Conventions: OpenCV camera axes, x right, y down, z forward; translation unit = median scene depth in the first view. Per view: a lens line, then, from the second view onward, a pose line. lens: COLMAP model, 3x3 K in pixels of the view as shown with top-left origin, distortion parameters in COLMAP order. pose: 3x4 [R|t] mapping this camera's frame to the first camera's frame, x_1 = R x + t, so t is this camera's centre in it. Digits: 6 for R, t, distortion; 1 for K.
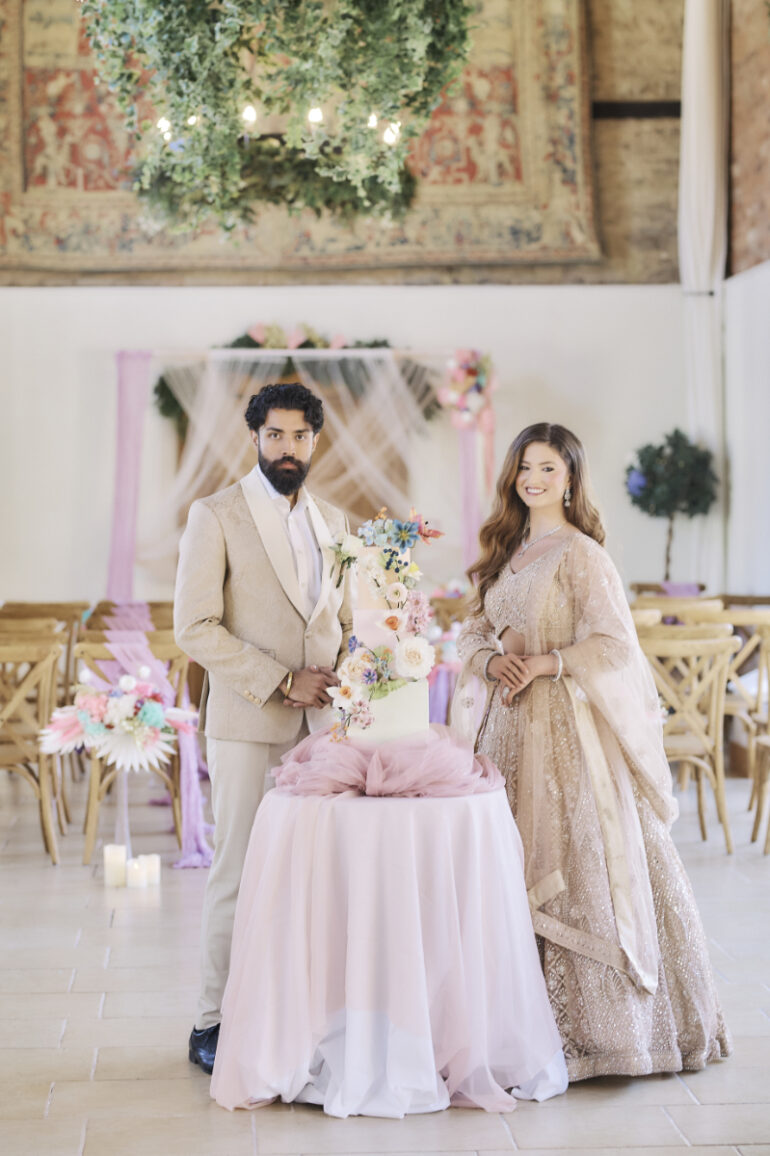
lens RADIAL K [[2794.5, 0, 385.0], [0, 2794.5, 578.0], [0, 0, 1]] dist [-0.008513, -0.291917]
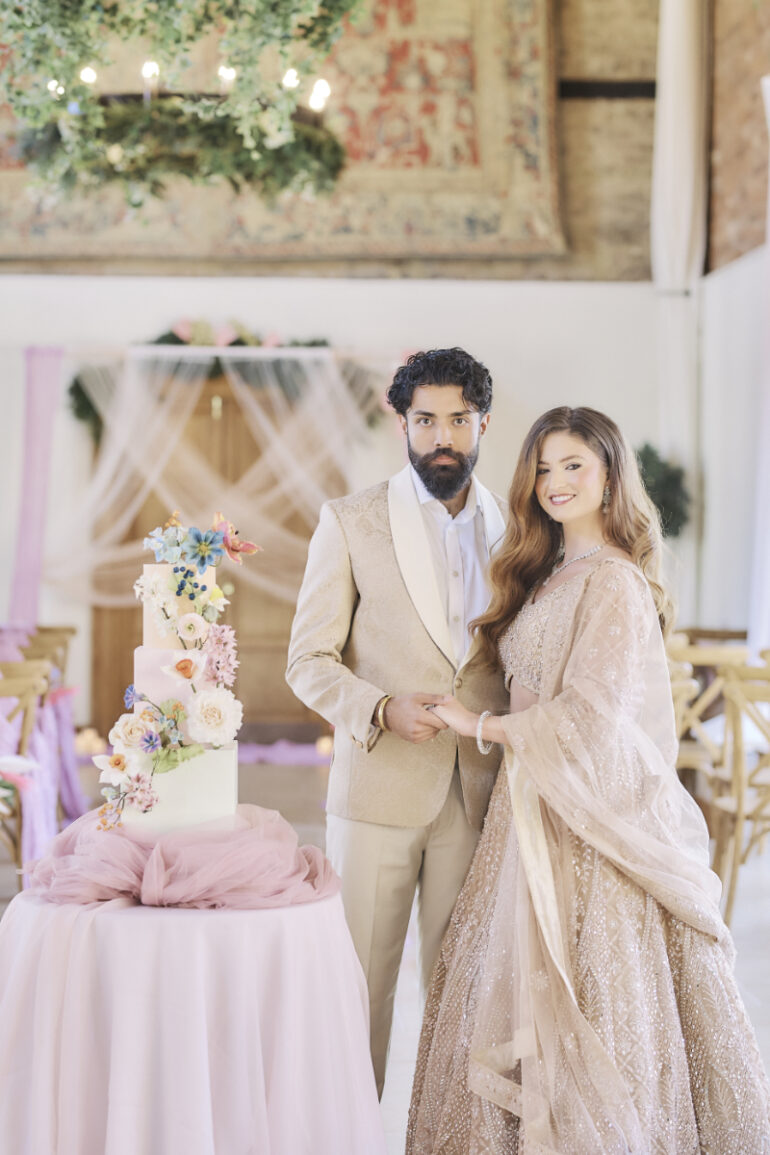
lens RADIAL K [[2792.1, 0, 385.0], [0, 2792.1, 577.5], [0, 0, 1]] dist [-0.008513, -0.291917]
pose [[0.999883, 0.015273, 0.000731, 0.020209], [-0.015267, 0.999847, -0.008535, -0.000854], [-0.000861, 0.008522, 0.999963, 0.100467]]
